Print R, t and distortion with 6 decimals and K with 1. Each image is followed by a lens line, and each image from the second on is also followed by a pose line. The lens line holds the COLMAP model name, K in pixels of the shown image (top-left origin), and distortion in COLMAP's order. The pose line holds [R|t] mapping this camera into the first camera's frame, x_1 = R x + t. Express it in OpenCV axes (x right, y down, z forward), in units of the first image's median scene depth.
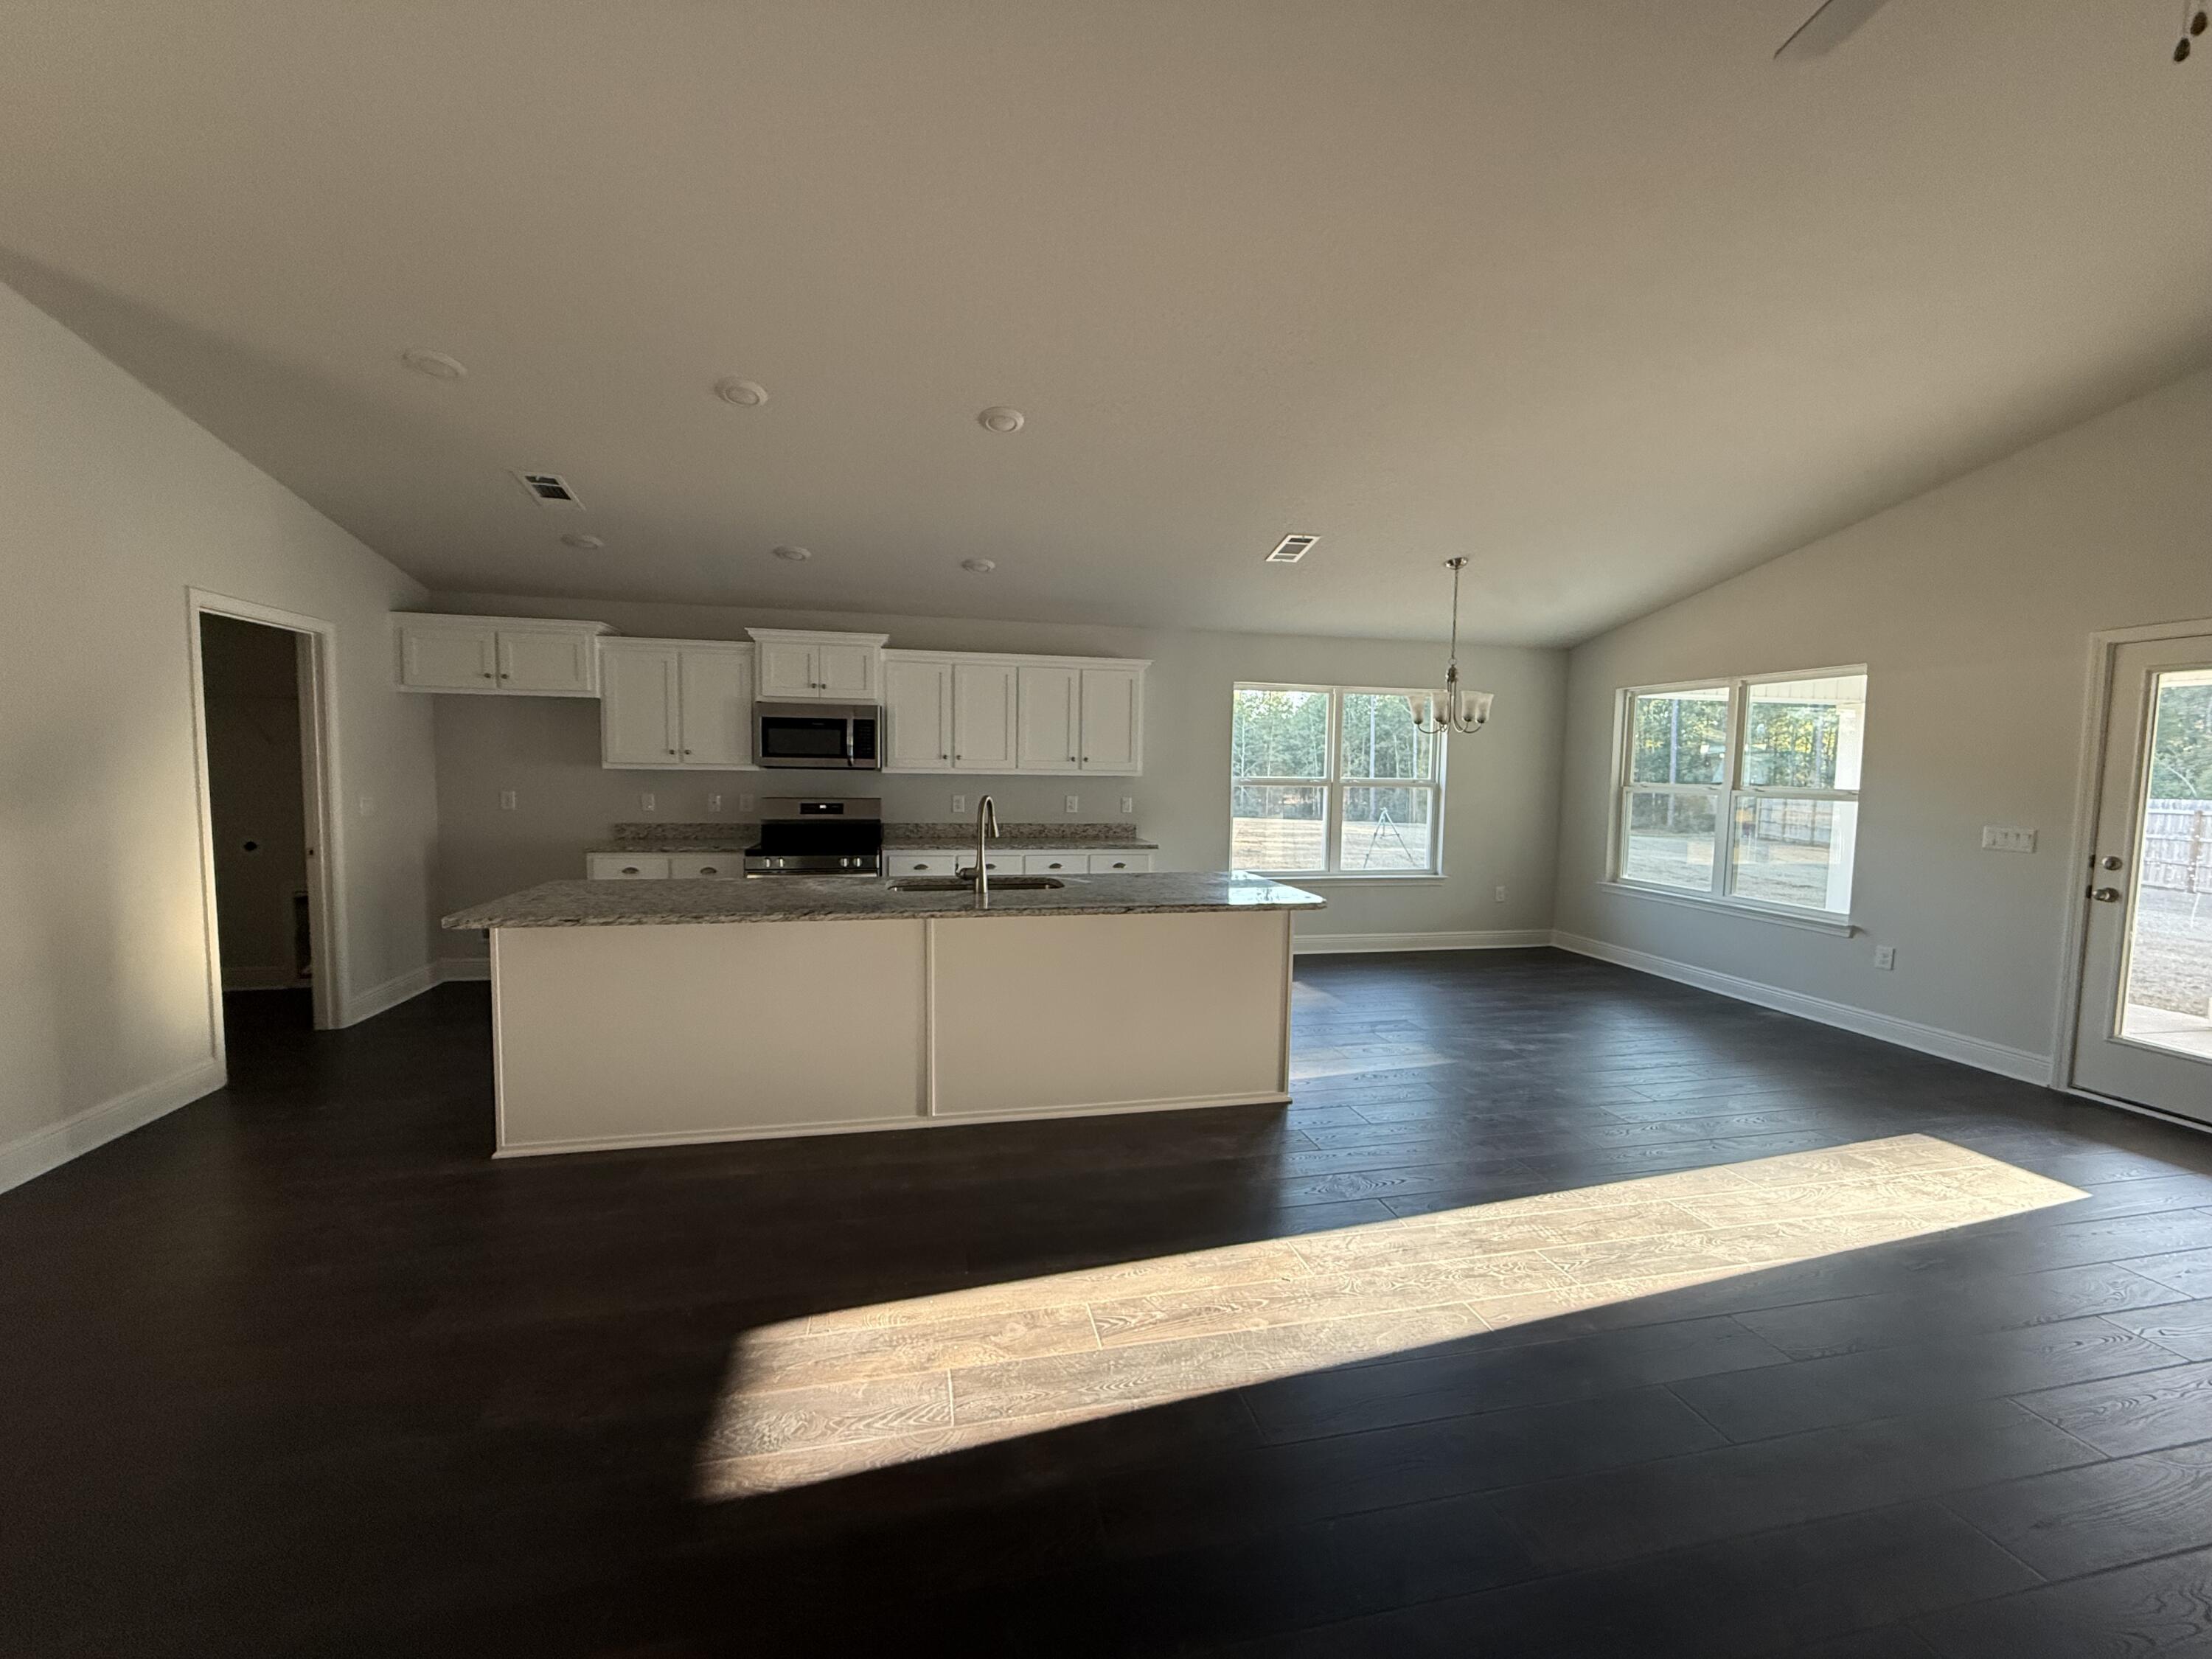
lens RADIAL K [[876.8, 0, 1101.6], [0, 876.8, 830.2], [0, 0, 1]] dist [-0.000563, -0.000098]
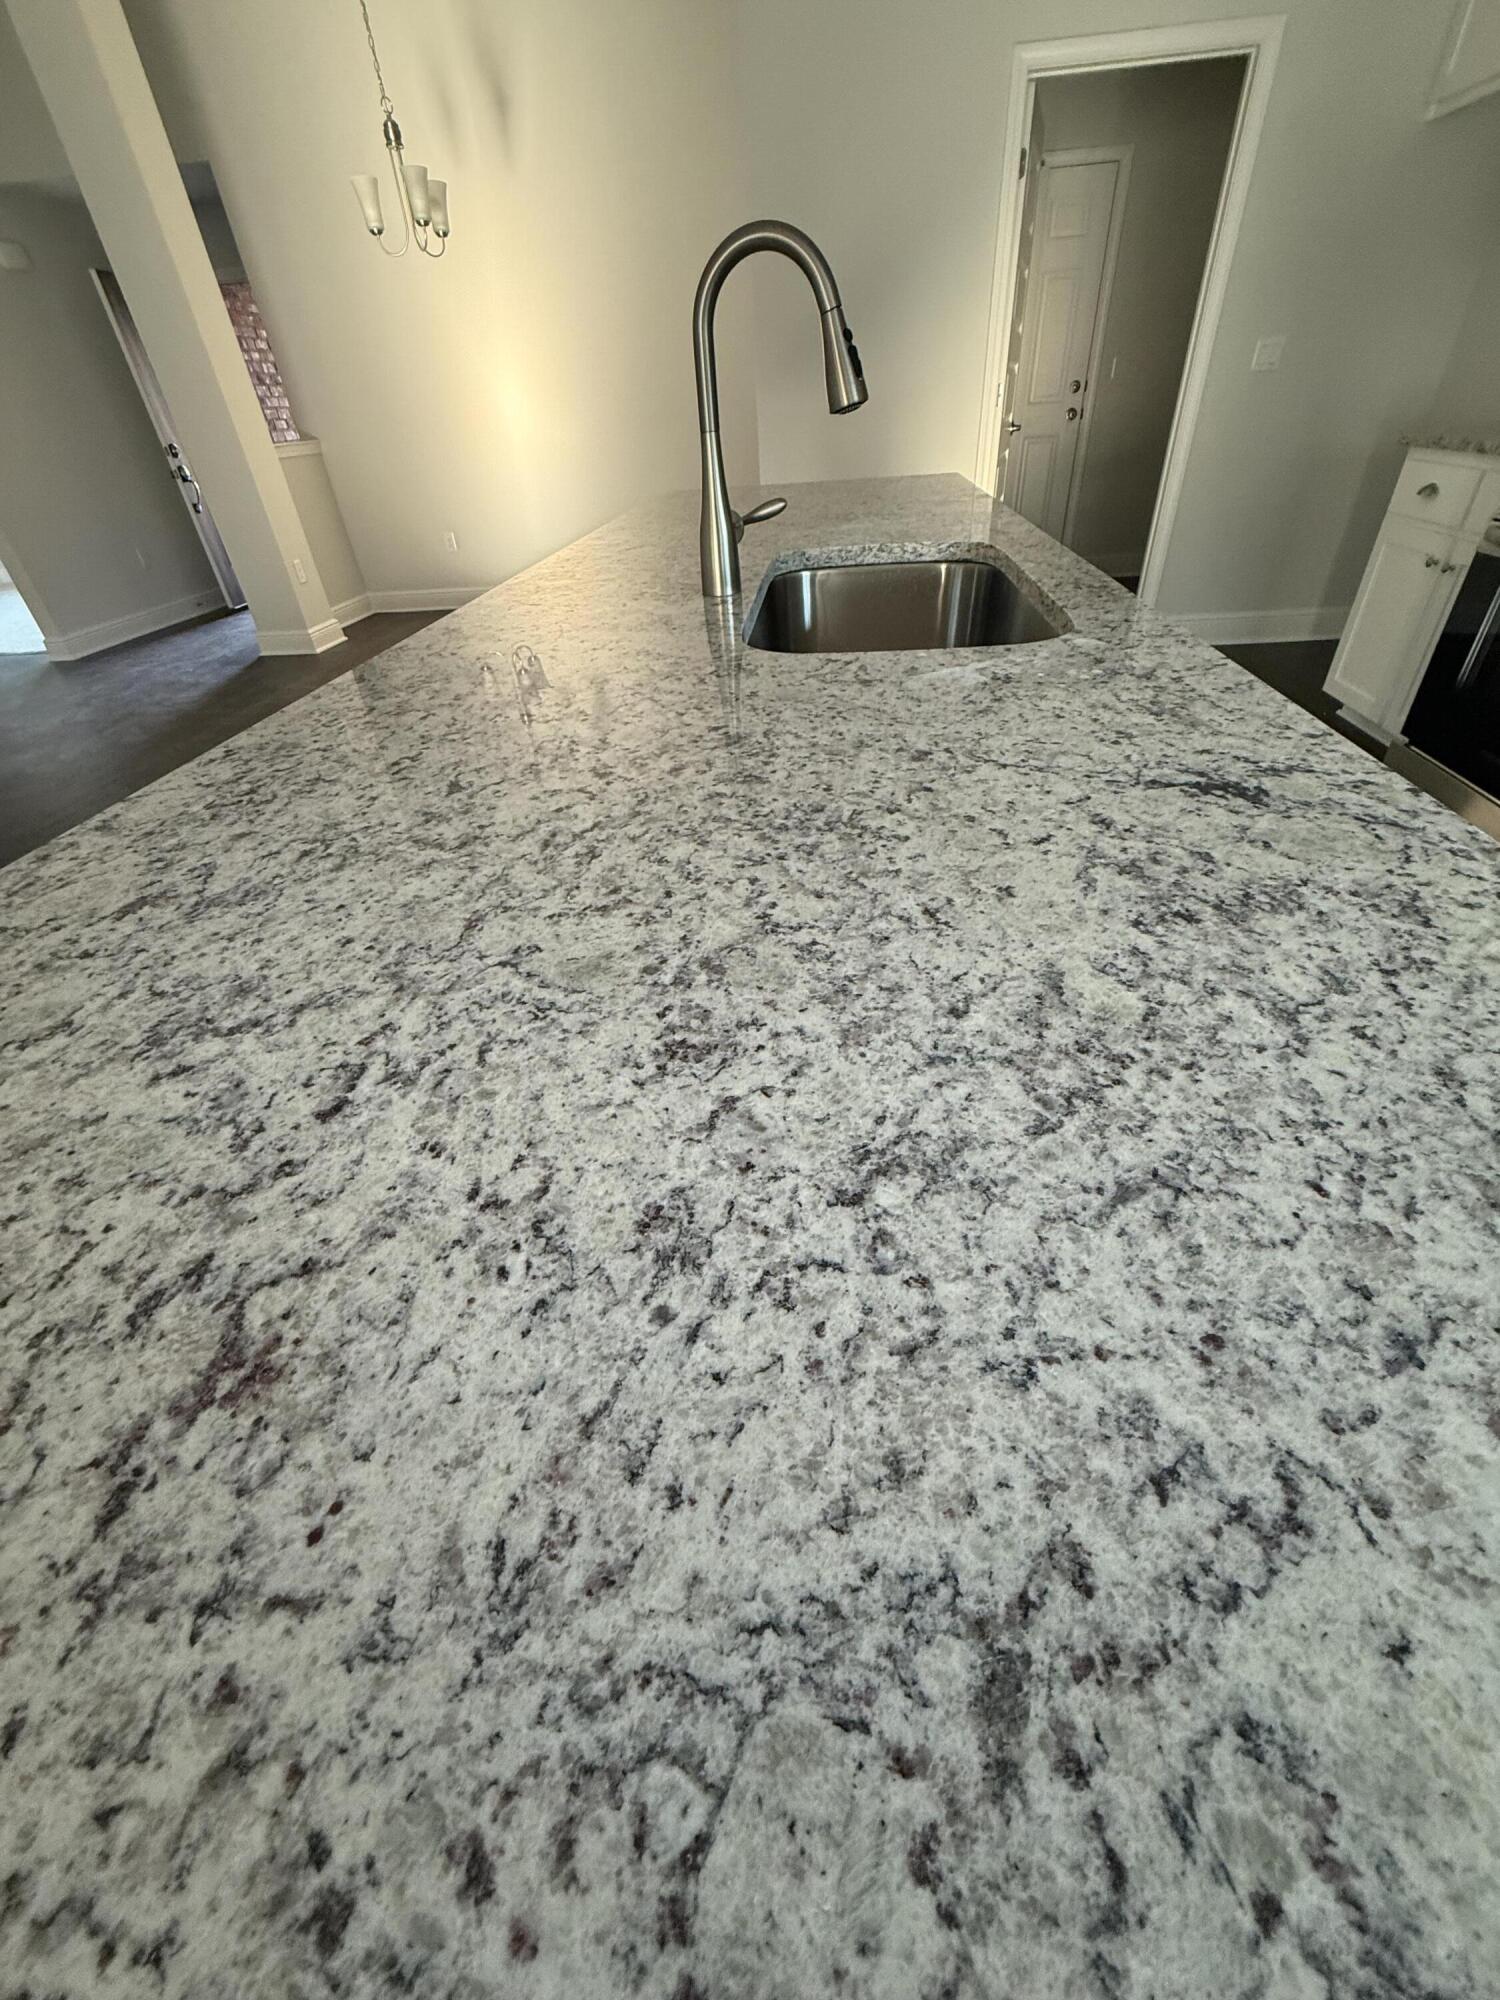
lens RADIAL K [[792.8, 0, 749.0], [0, 792.8, 992.9], [0, 0, 1]] dist [-0.000563, -0.000098]
pose [[-0.294342, 0.576985, -0.761874, 0.137173], [-0.014369, 0.794427, 0.607189, 0.002831], [0.955592, 0.189669, -0.225543, 0.718467]]
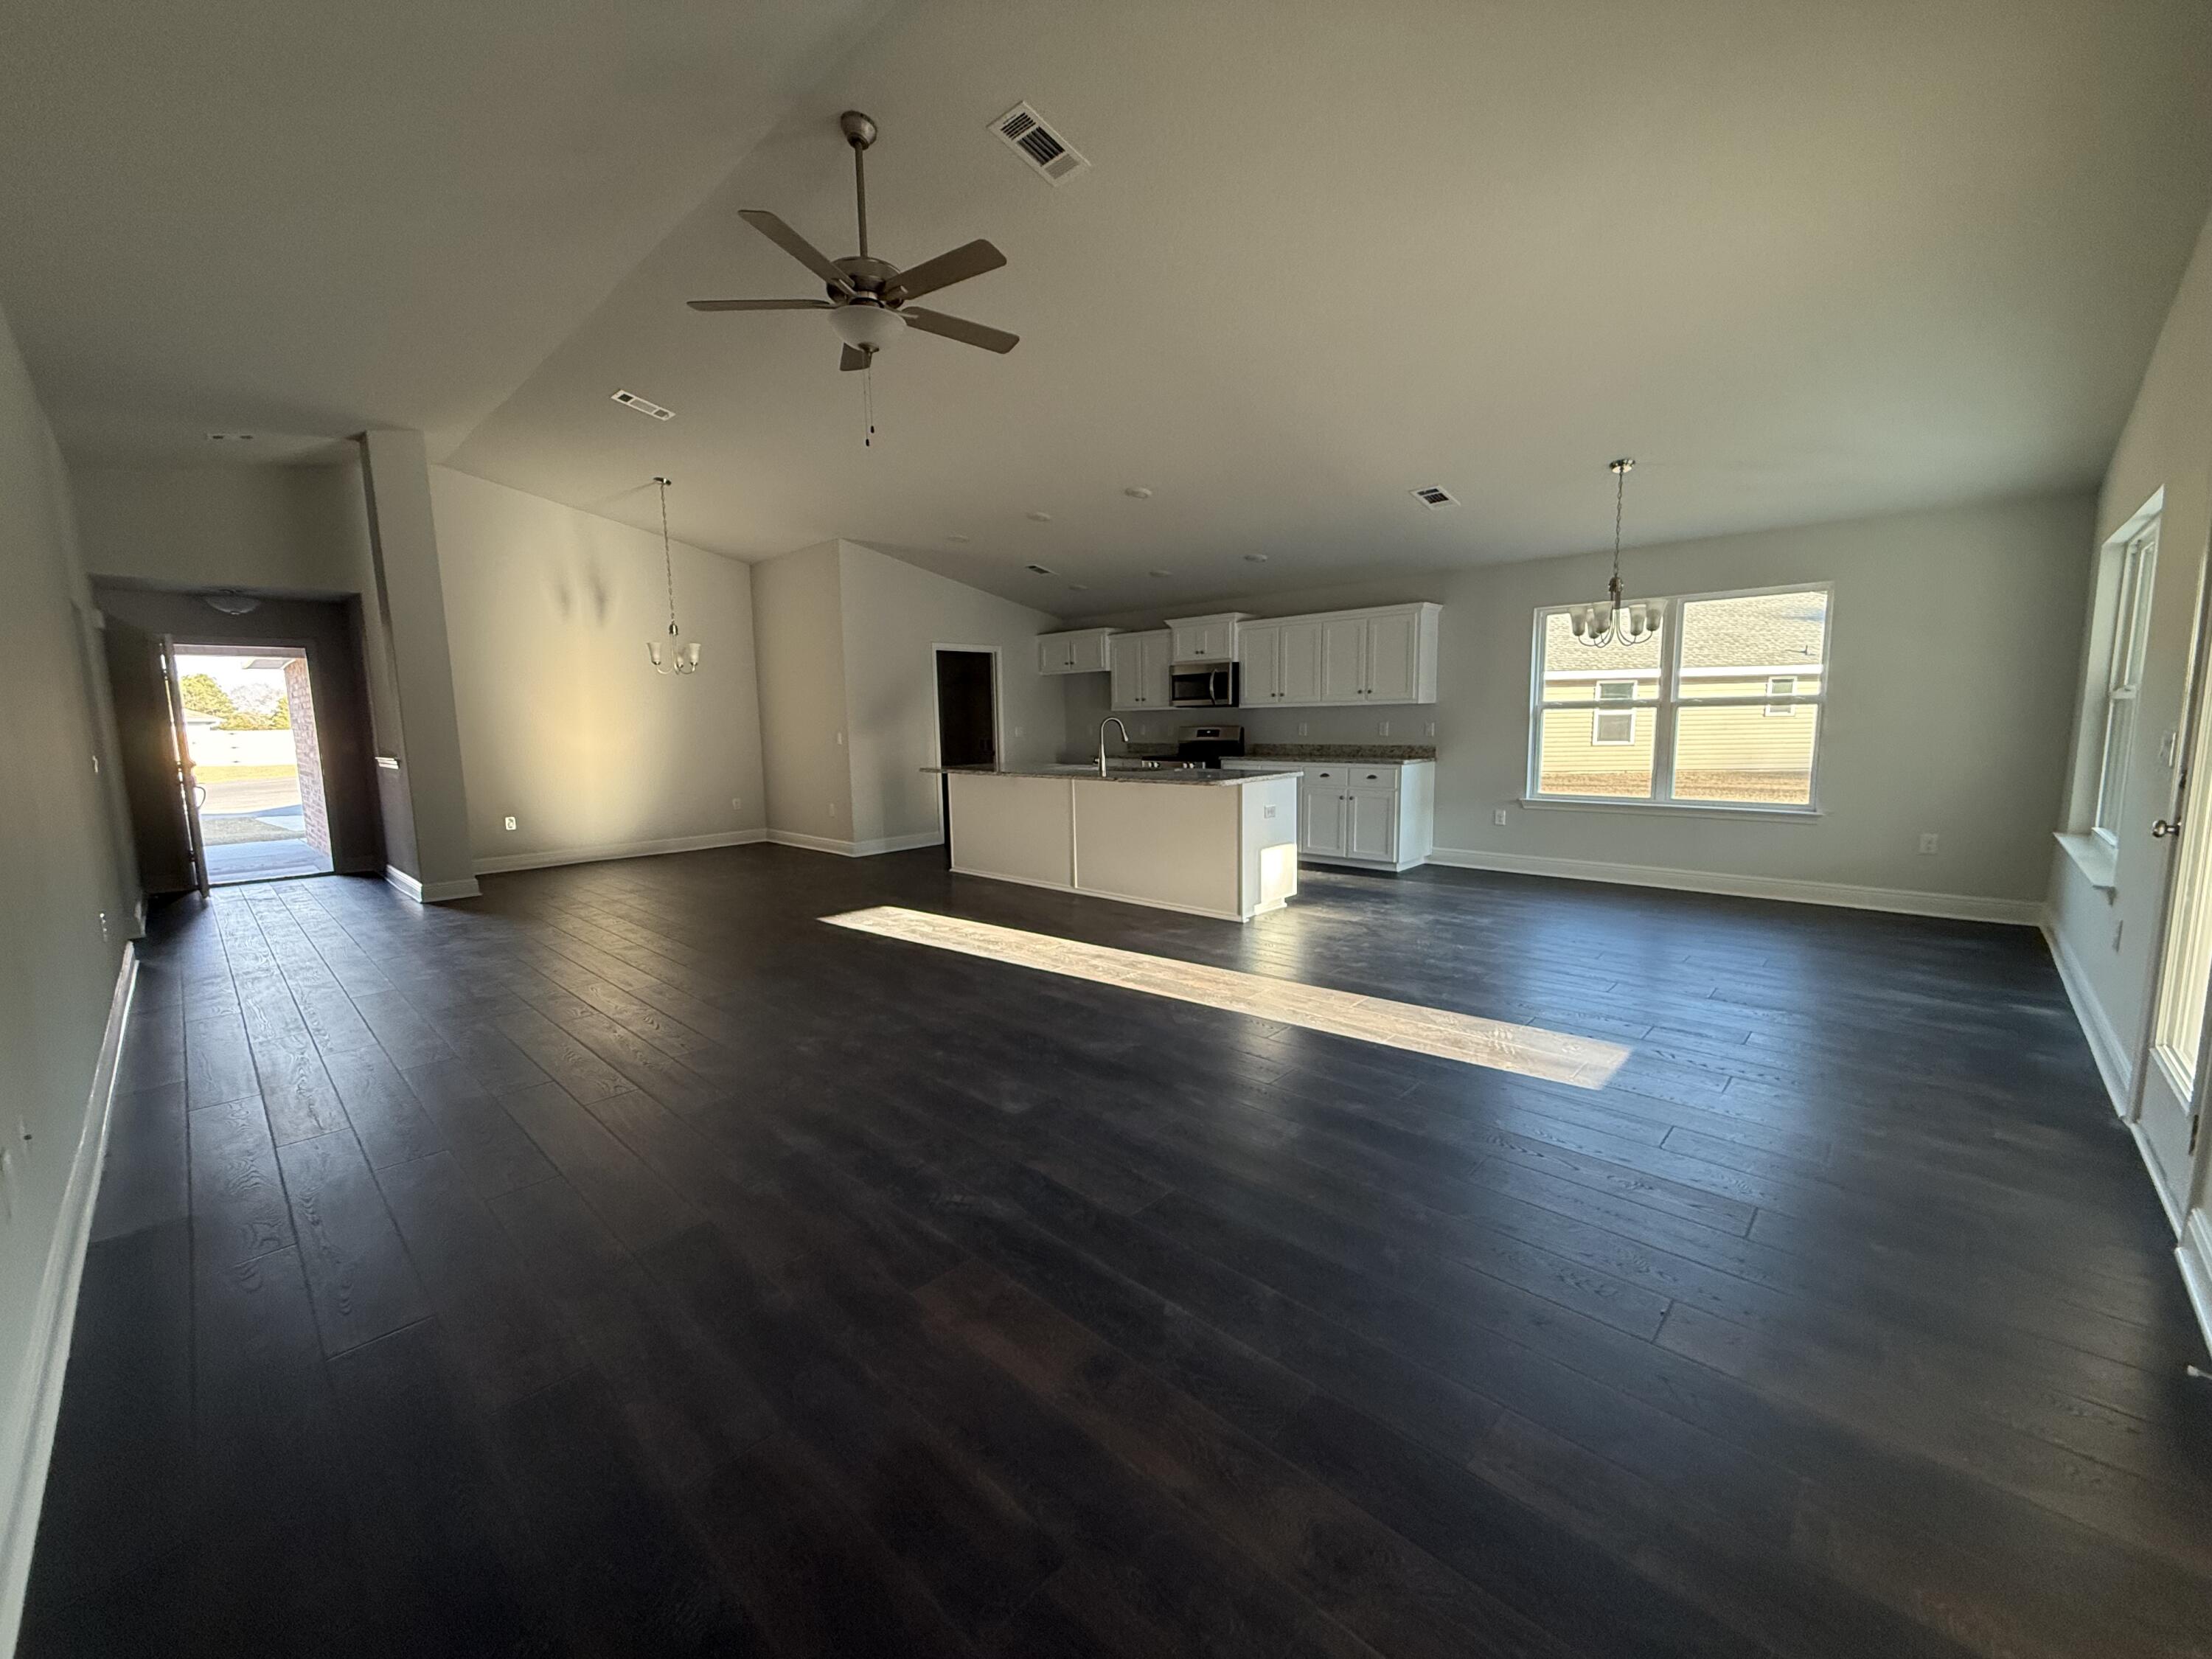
lens RADIAL K [[876.8, 0, 1101.6], [0, 876.8, 830.2], [0, 0, 1]] dist [-0.000563, -0.000098]
pose [[0.561365, 0.080226, -0.823671, 0.876059], [-0.032915, 0.996667, 0.074643, 0.037058], [0.826914, -0.014791, 0.562134, -0.011504]]
